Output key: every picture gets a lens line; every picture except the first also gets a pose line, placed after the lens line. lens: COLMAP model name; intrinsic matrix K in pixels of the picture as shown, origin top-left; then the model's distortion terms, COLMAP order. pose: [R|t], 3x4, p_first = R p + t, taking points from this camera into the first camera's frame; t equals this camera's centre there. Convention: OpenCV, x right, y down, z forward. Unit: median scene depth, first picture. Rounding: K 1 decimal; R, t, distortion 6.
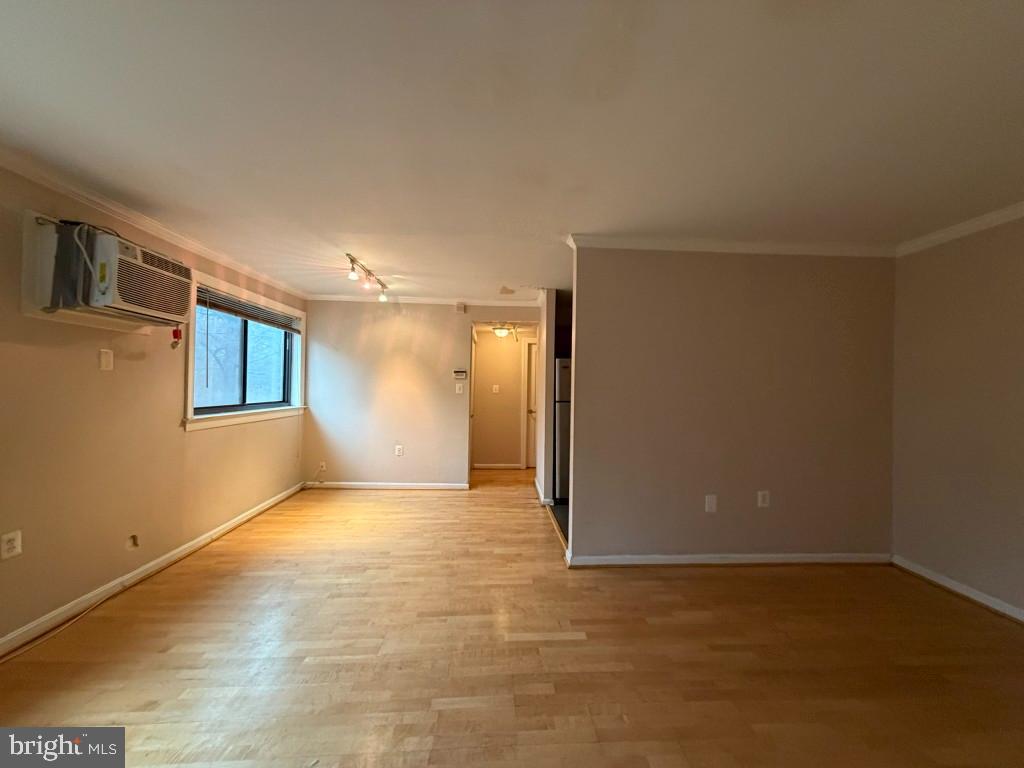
lens RADIAL K [[409.4, 0, 512.0], [0, 409.4, 384.0], [0, 0, 1]] dist [0.001863, 0.000104]
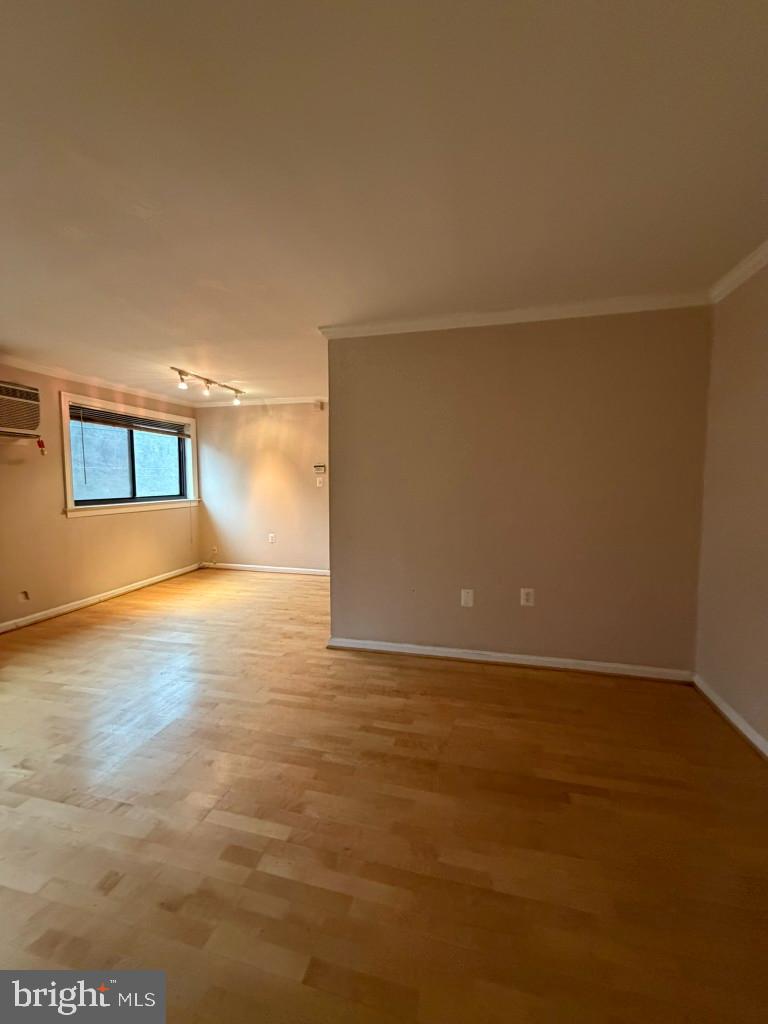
lens RADIAL K [[409.4, 0, 384.5], [0, 409.4, 509.1], [0, 0, 1]] dist [0.001863, 0.000104]
pose [[0.955941, 0.003215, -0.293542, 0.517346], [0.019194, 0.997116, 0.073425, 0.008995], [0.292931, -0.075824, 0.953122, 0.041207]]
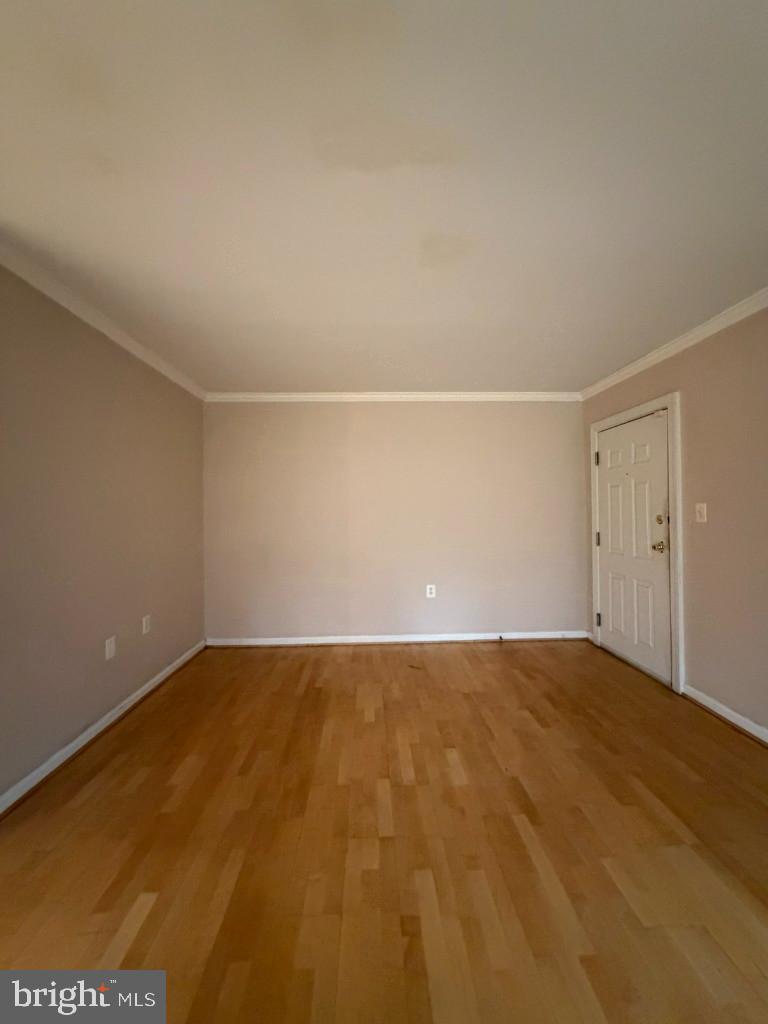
lens RADIAL K [[409.4, 0, 384.5], [0, 409.4, 509.1], [0, 0, 1]] dist [0.001863, 0.000104]
pose [[0.011971, -0.004490, 0.999918, -0.281716], [0.003520, 0.999984, 0.004448, 0.013515], [-0.999922, 0.003466, 0.011987, 0.398458]]
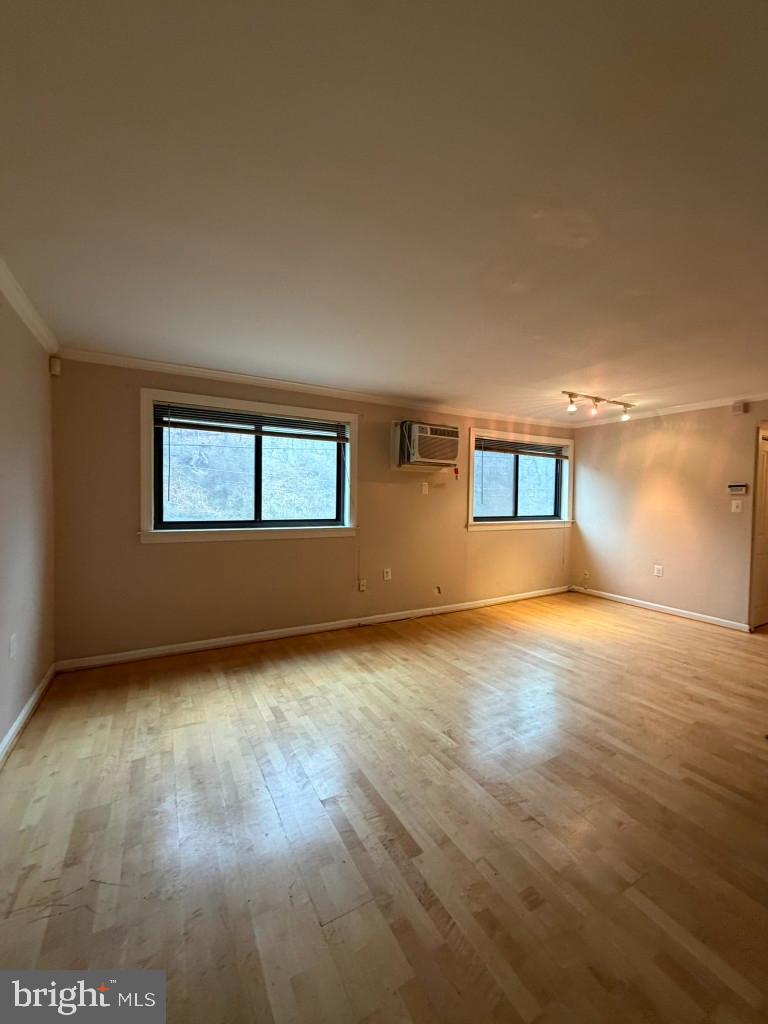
lens RADIAL K [[409.4, 0, 384.5], [0, 409.4, 509.1], [0, 0, 1]] dist [0.001863, 0.000104]
pose [[0.443222, 0.014385, -0.896296, 0.439467], [0.001061, 0.999862, 0.016572, 0.002513], [0.896411, -0.008296, 0.443146, 0.007677]]
